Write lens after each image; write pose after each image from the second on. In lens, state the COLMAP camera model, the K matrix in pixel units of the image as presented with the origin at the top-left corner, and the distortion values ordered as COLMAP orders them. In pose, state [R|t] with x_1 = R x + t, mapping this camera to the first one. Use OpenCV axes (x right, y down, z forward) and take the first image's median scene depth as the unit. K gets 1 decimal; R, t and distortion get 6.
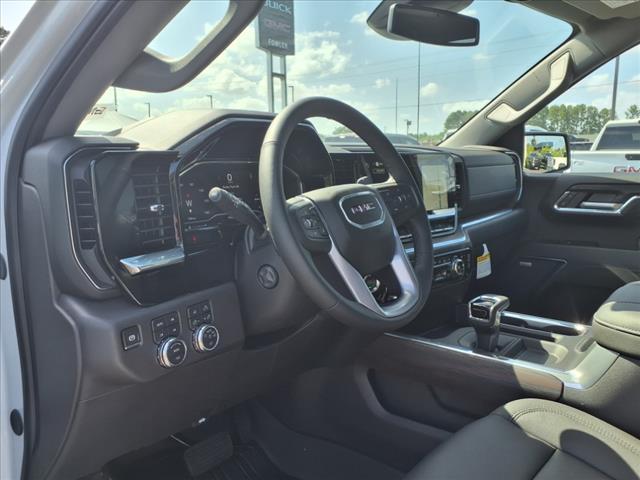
lens RADIAL K [[498.0, 0, 320.0], [0, 498.0, 240.0], [0, 0, 1]] dist [-0.004428, -0.006018]
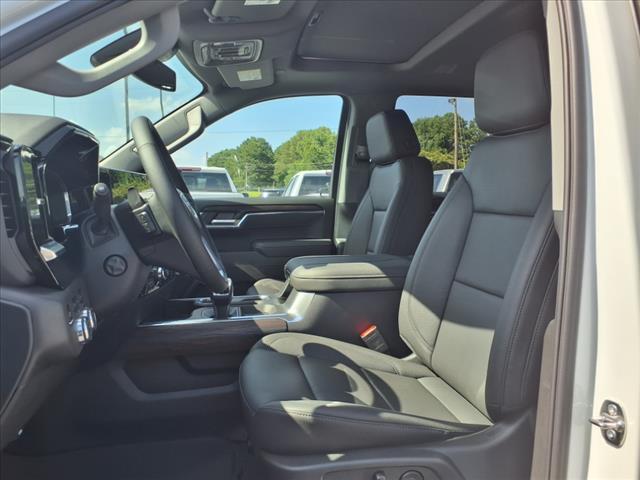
lens RADIAL K [[498.0, 0, 320.0], [0, 498.0, 240.0], [0, 0, 1]] dist [-0.004428, -0.006018]
pose [[0.637492, -0.057634, 0.768298, -0.343452], [0.121672, 0.992216, -0.026526, 0.051886], [-0.760789, 0.110390, 0.639542, -0.051158]]
